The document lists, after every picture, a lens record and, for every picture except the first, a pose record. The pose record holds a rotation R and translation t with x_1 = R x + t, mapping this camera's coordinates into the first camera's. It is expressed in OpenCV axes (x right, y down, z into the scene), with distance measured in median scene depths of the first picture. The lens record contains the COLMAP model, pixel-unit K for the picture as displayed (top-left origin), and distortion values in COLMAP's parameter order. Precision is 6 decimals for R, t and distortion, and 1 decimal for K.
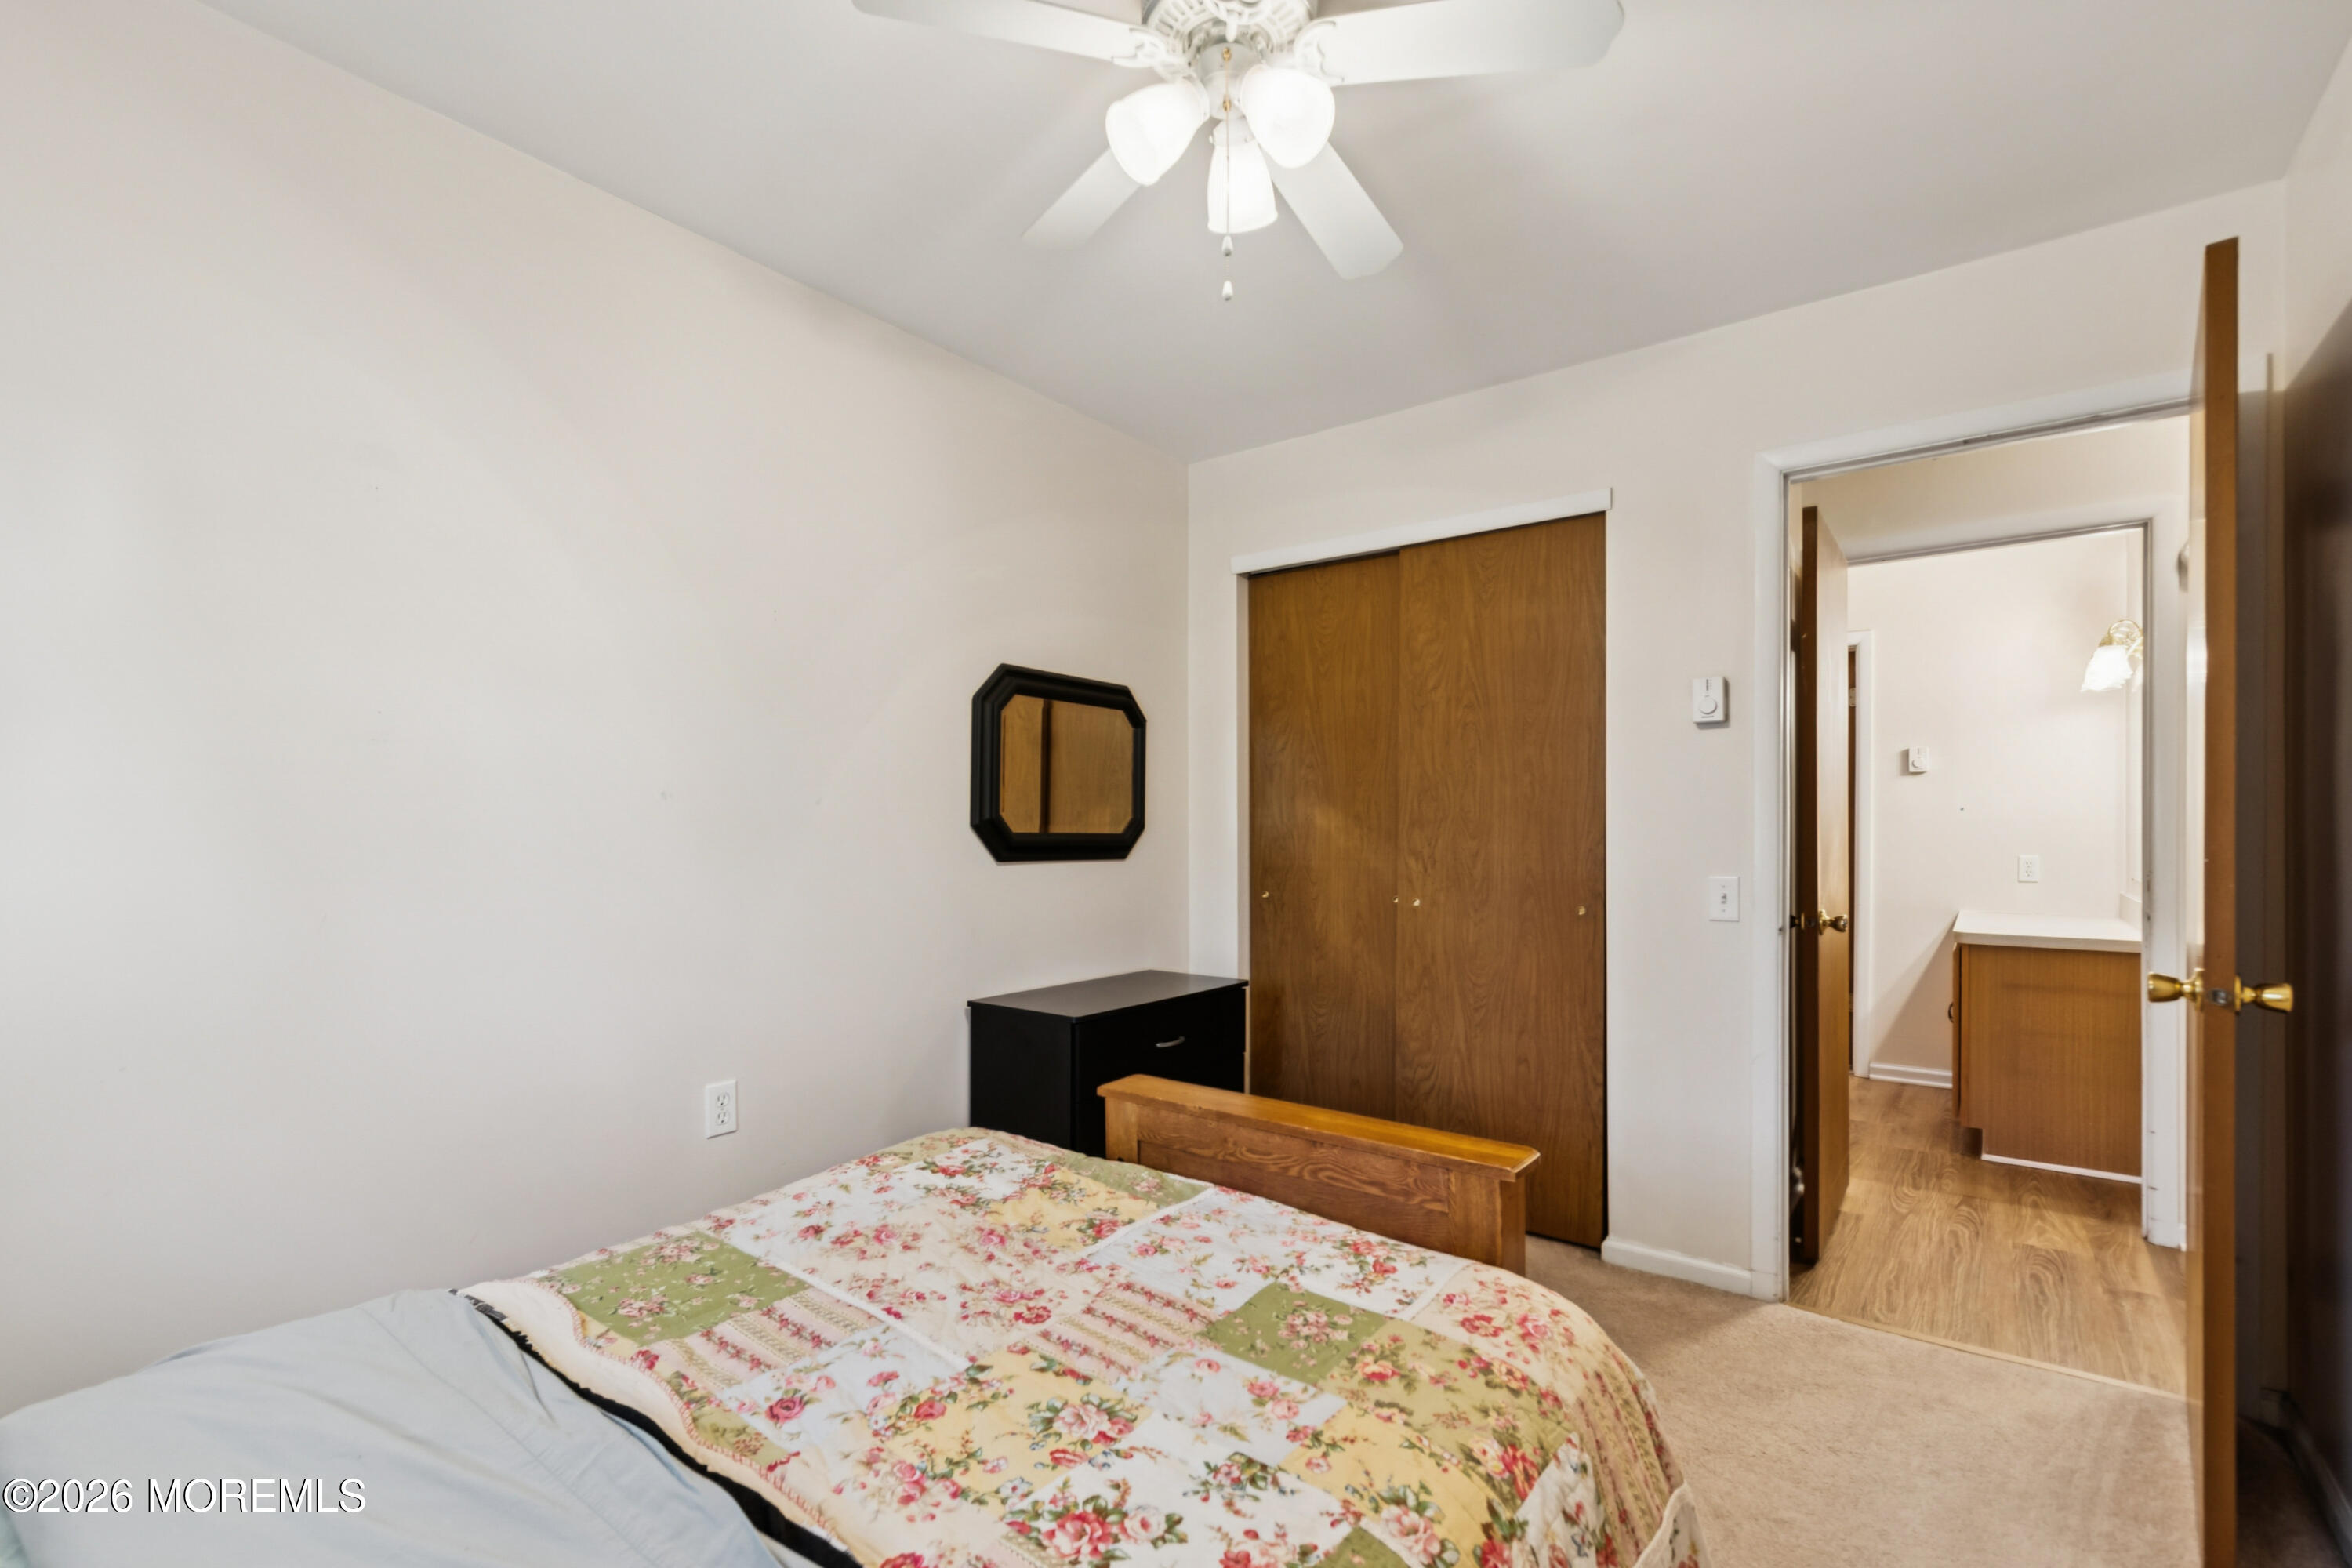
lens RADIAL K [[1039.6, 0, 1158.7], [0, 1039.6, 816.3], [0, 0, 1]] dist [0.000494, -0.000272]
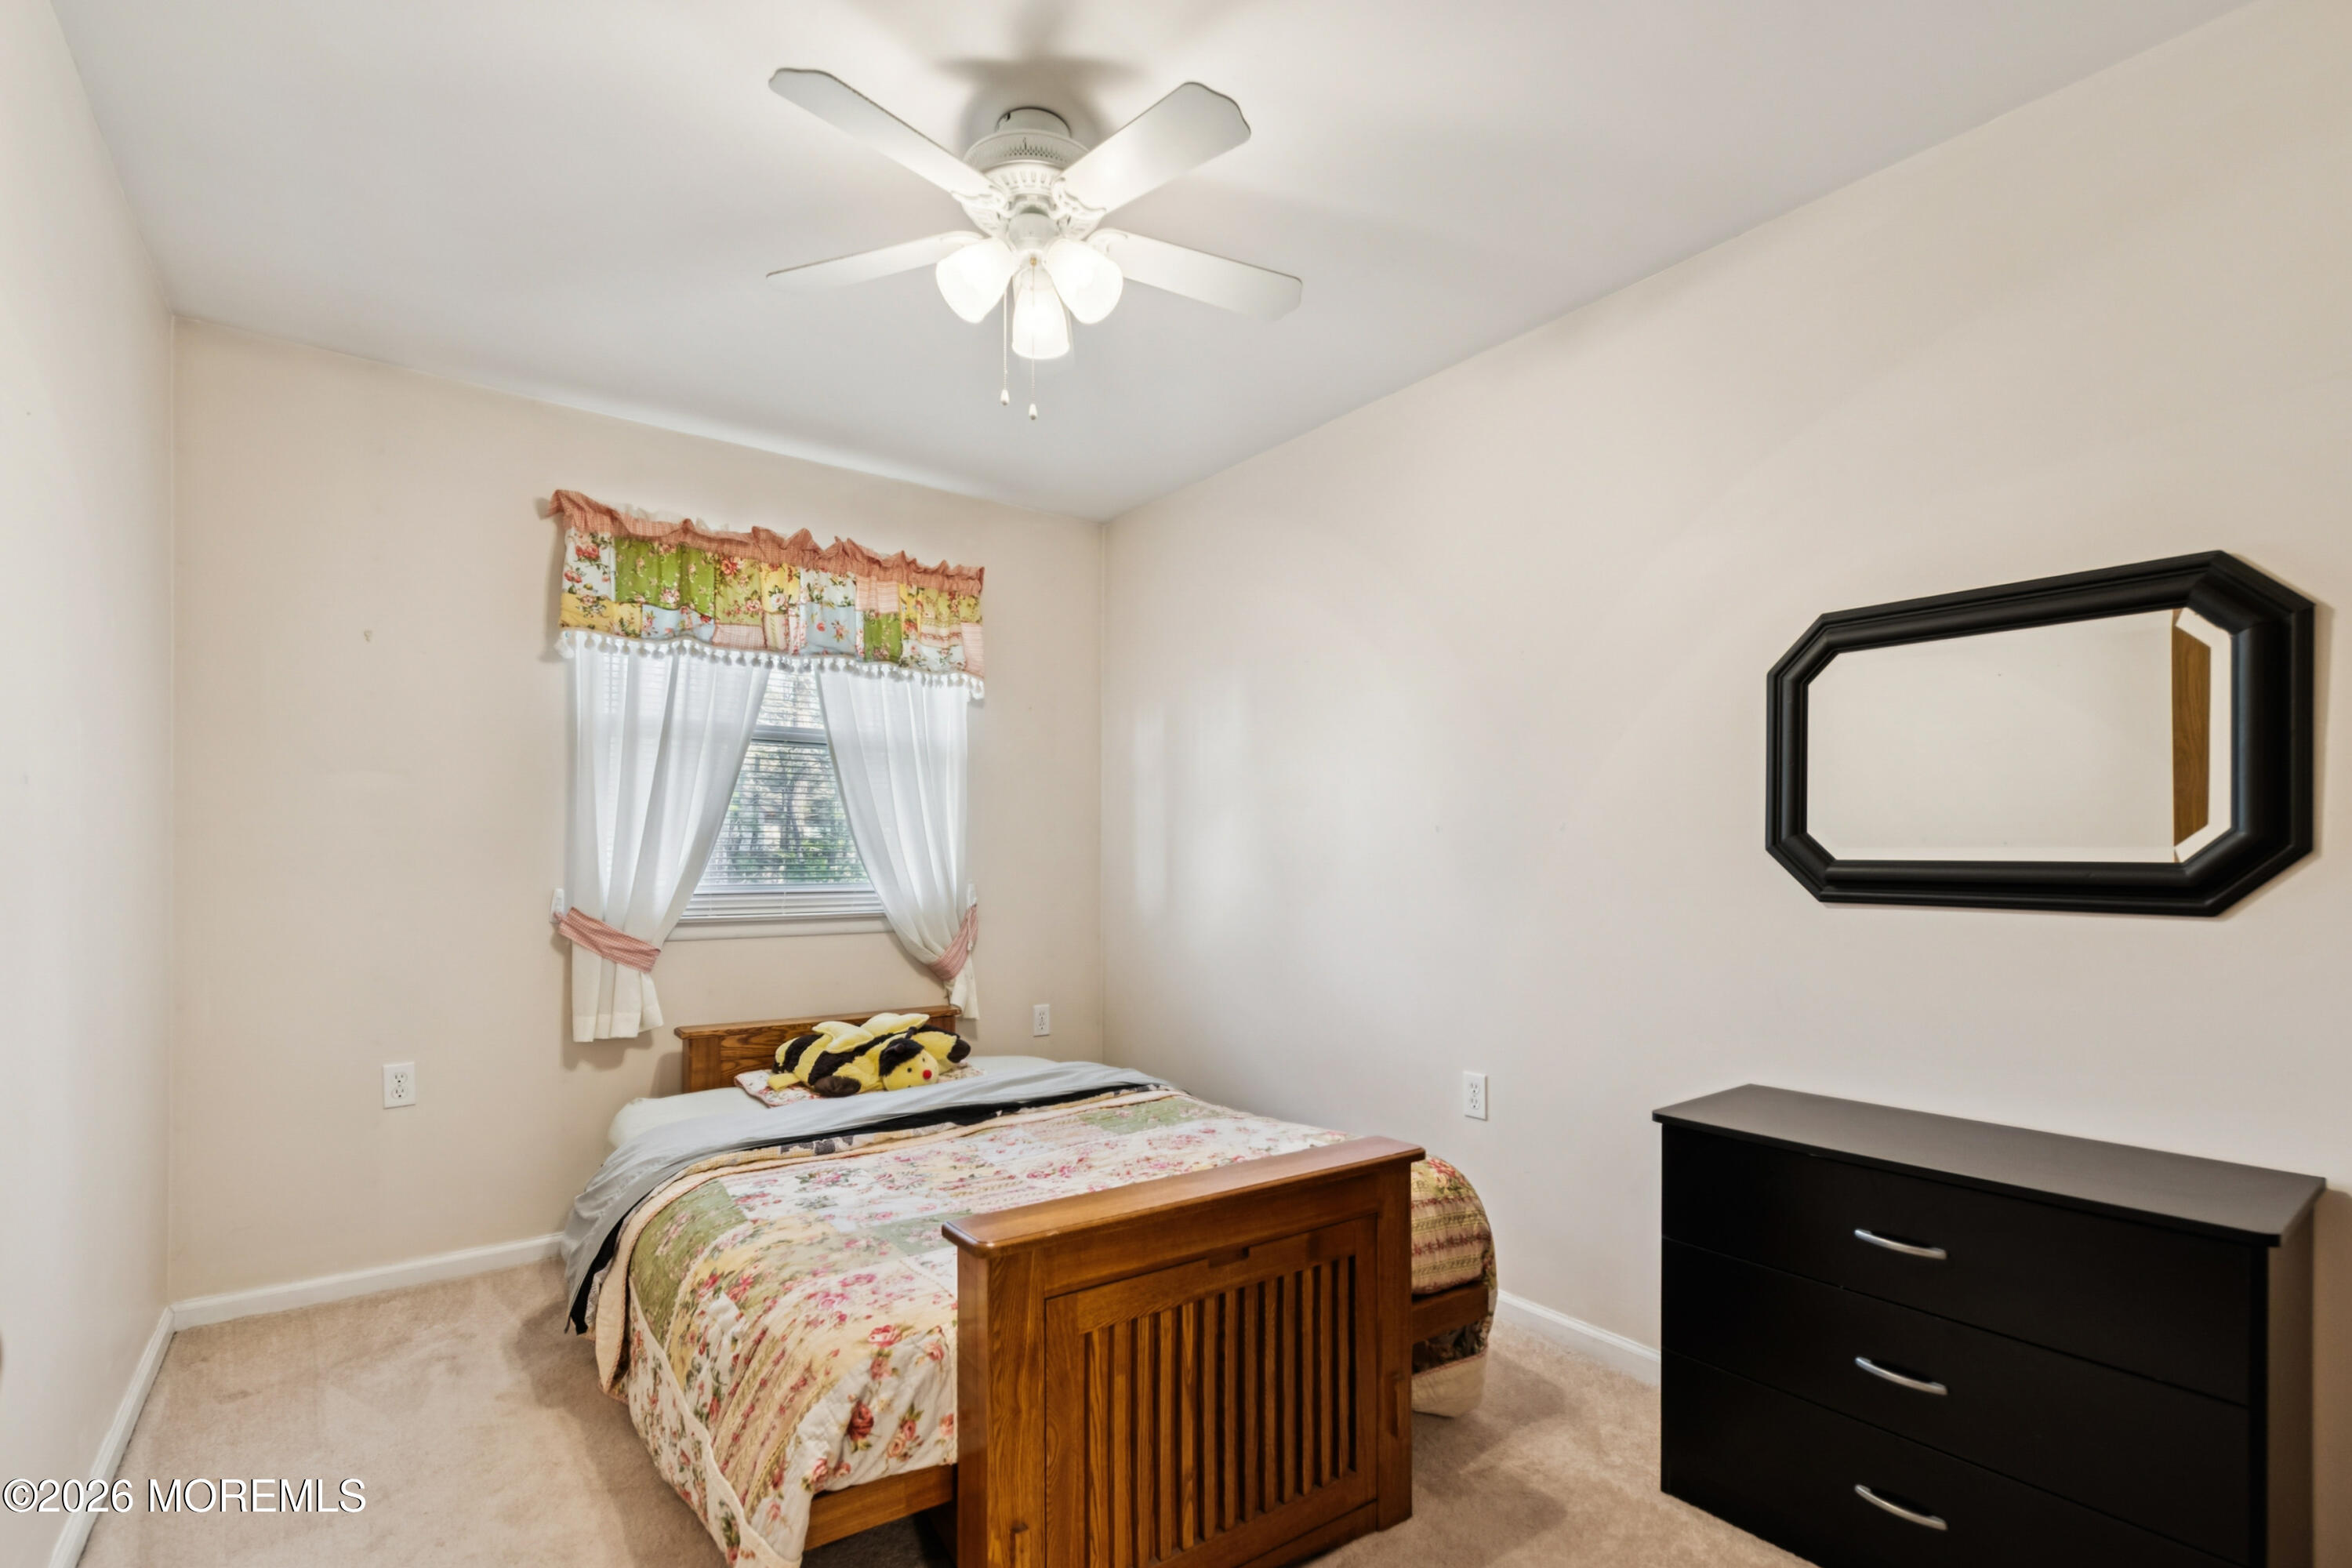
lens RADIAL K [[1039.6, 0, 1158.7], [0, 1039.6, 816.3], [0, 0, 1]] dist [0.000494, -0.000272]
pose [[-0.253069, -0.040421, -0.966603, 1.357898], [0.007653, 0.999012, -0.043780, 0.032289], [0.967418, -0.018477, -0.252510, 1.622825]]
